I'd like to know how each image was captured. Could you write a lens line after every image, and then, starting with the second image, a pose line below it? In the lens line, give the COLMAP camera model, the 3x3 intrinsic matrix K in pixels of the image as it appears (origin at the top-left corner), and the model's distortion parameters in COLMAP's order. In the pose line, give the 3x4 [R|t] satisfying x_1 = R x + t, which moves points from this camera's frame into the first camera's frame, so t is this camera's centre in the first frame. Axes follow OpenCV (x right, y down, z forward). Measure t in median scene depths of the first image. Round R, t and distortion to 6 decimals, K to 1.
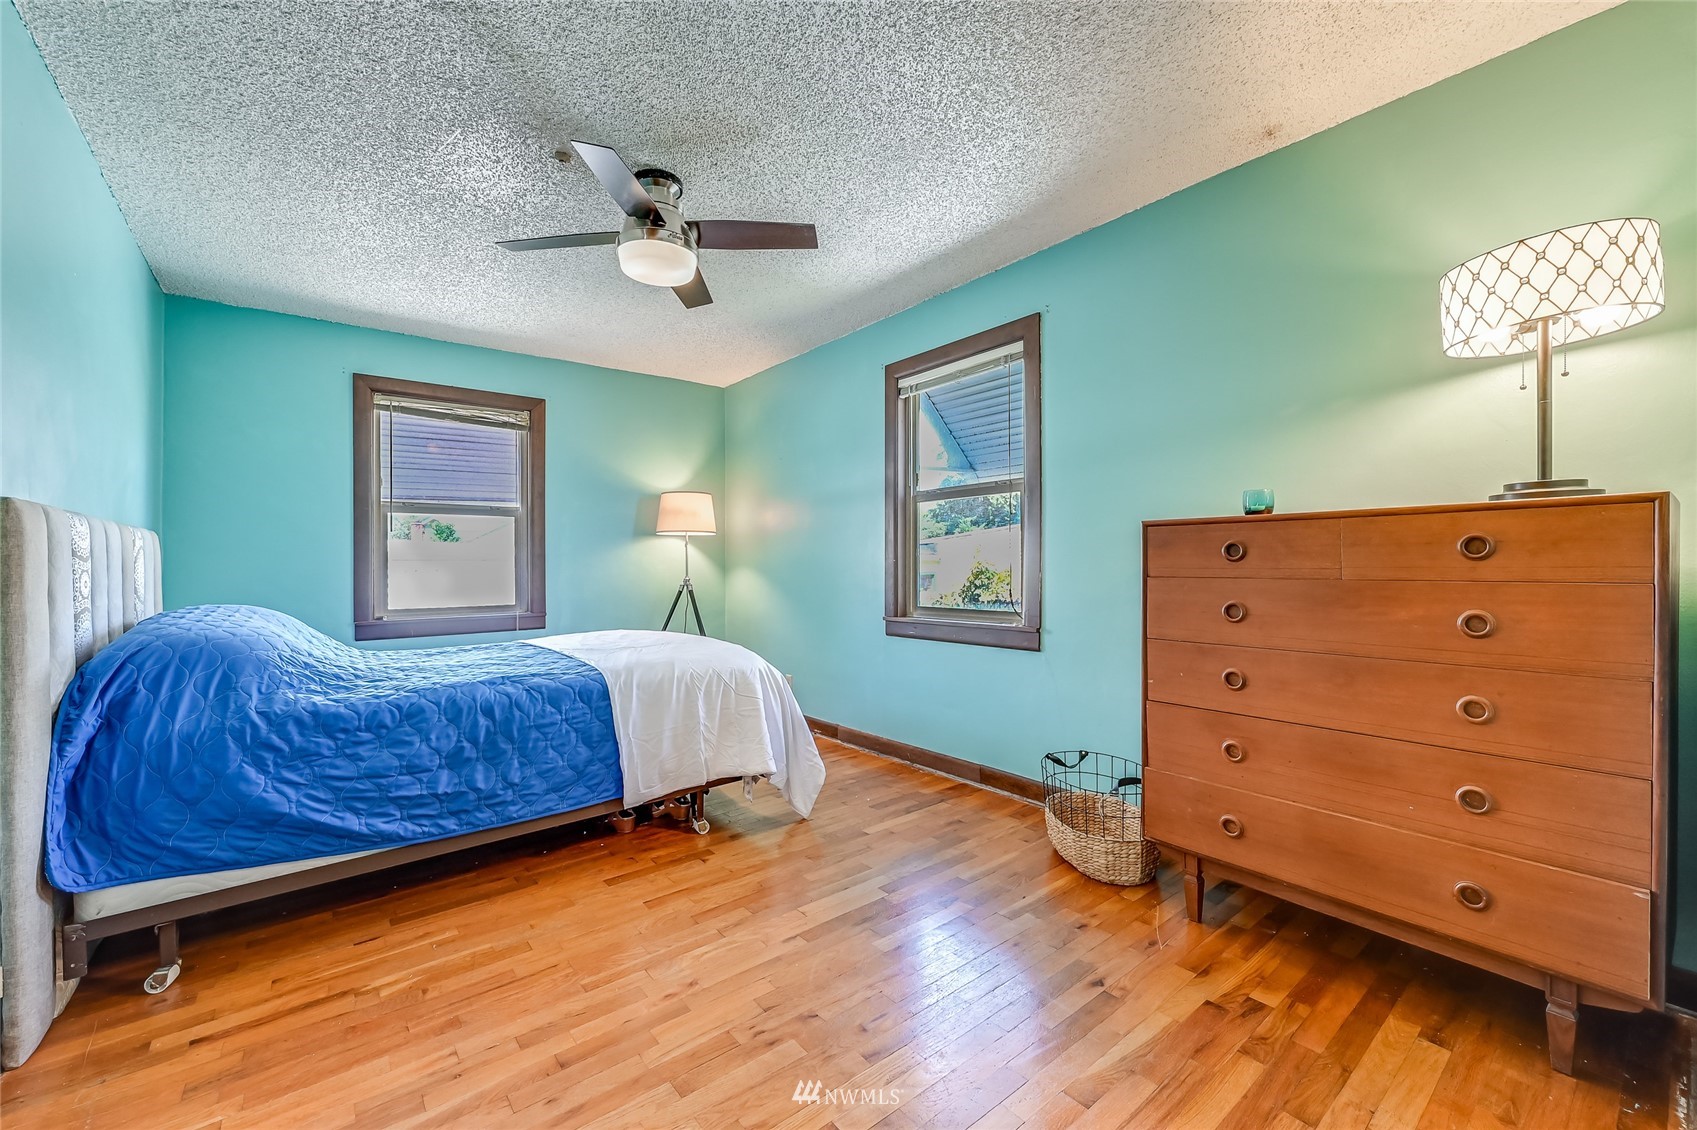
lens RADIAL K [[668.7, 0, 846.7], [0, 668.7, 563.4], [0, 0, 1]] dist [0.002992, 0.000121]
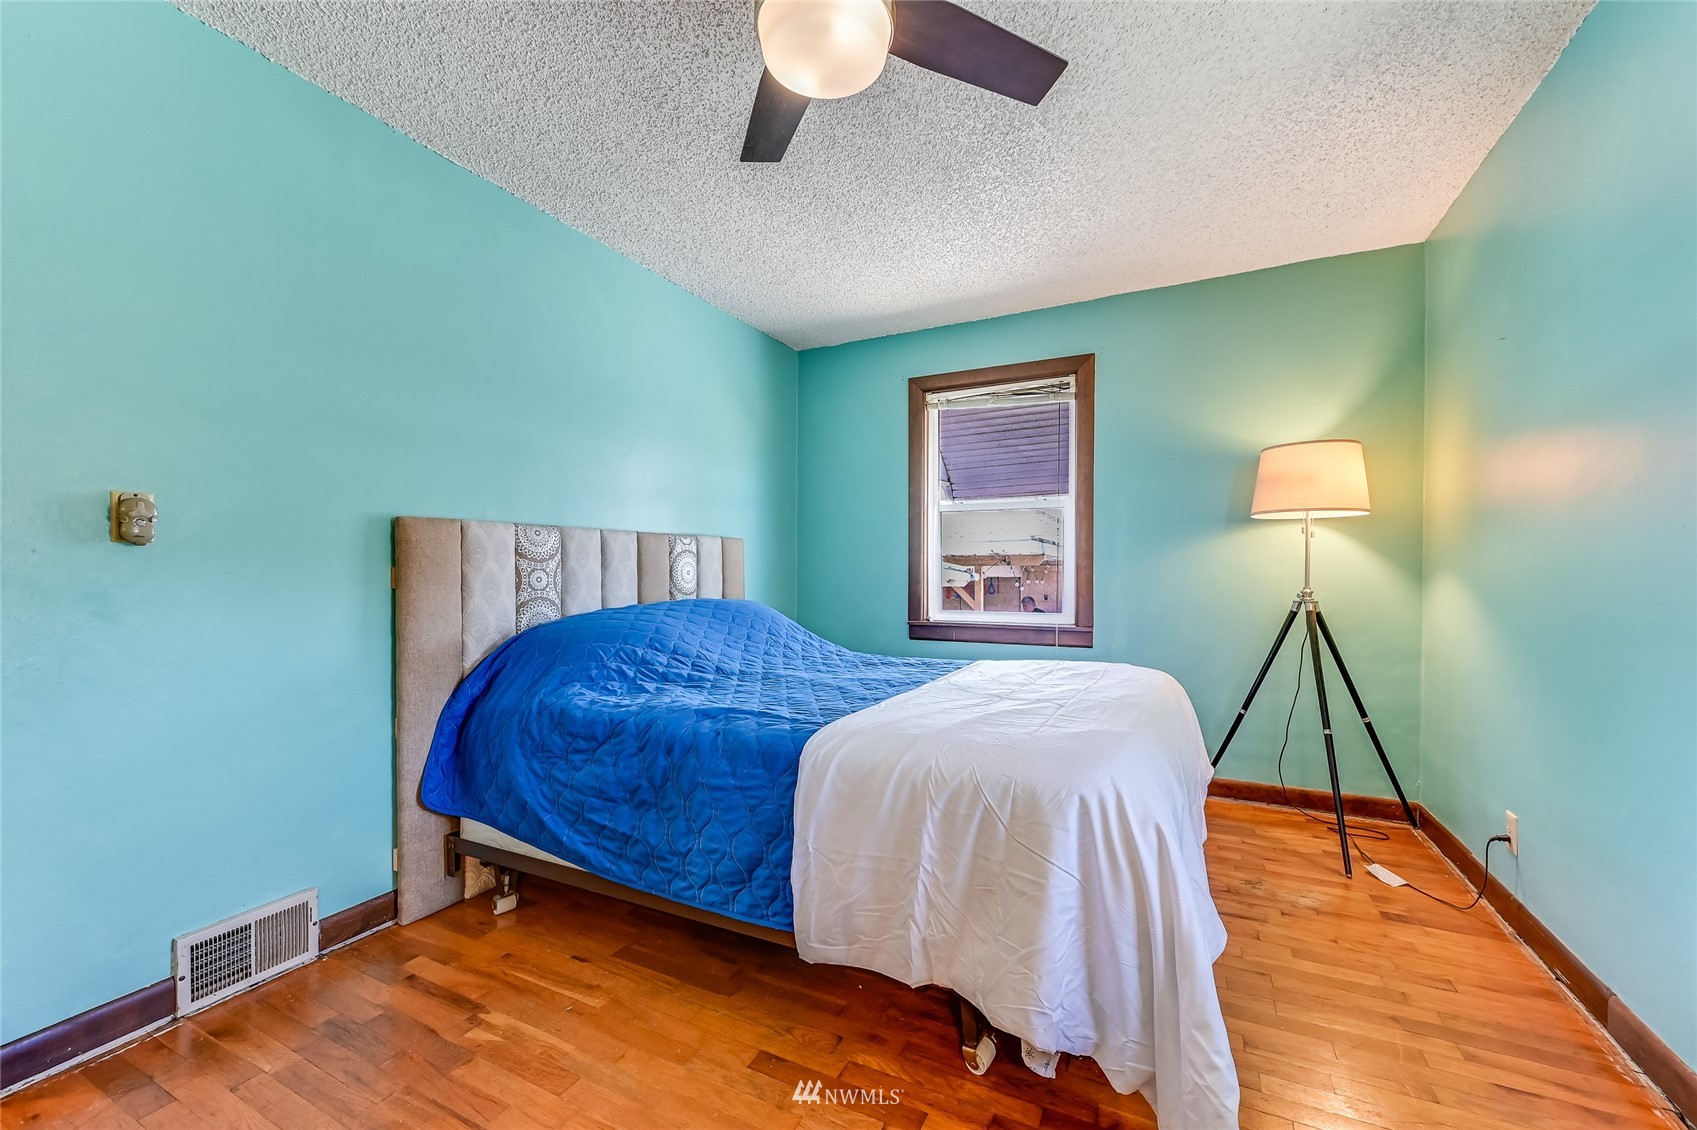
lens RADIAL K [[668.7, 0, 847.7], [0, 668.7, 562.1], [0, 0, 1]] dist [0.002992, 0.000121]
pose [[0.421456, 0.003871, -0.906841, 0.276023], [-0.002883, 0.999992, 0.002928, -0.006895], [0.906844, 0.001380, 0.421463, 0.834377]]
